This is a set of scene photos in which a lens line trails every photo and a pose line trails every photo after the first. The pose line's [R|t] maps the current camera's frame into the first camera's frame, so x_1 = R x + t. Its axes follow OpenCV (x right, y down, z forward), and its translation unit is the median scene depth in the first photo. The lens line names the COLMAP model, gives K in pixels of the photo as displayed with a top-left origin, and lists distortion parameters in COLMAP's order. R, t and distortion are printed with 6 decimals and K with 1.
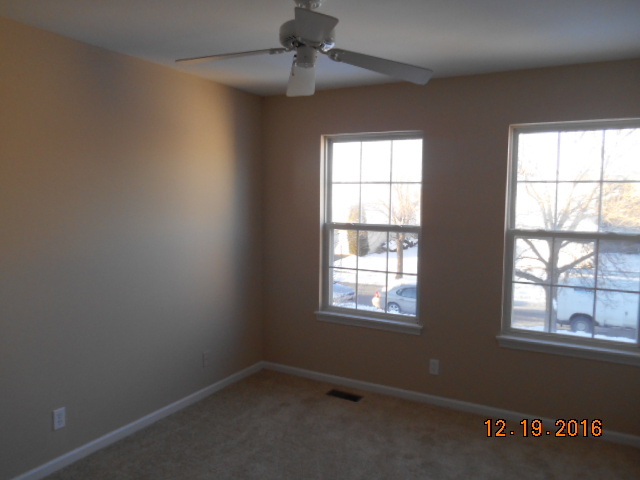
lens RADIAL K [[433.6, 0, 320.0], [0, 433.6, 240.0], [0, 0, 1]] dist [-0.031544, 0.002088]
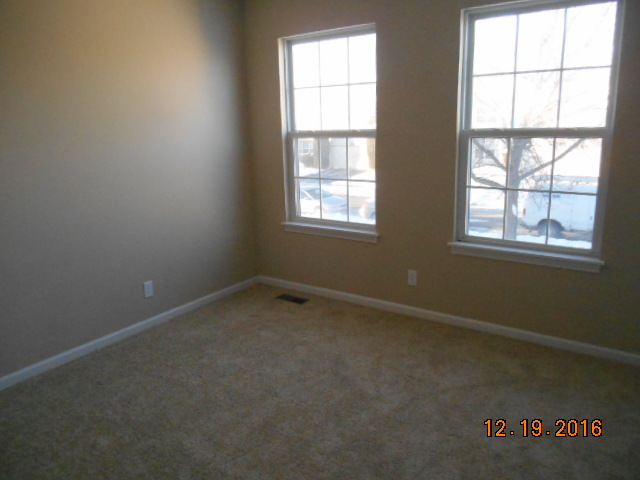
lens RADIAL K [[499.6, 0, 320.0], [0, 499.6, 240.0], [0, 0, 1]] dist [-0.001897, 0.004839]
pose [[0.986833, -0.010056, -0.161428, 0.296894], [0.037724, 0.984849, 0.169261, 0.014879], [0.157280, -0.173122, 0.972261, -0.135700]]
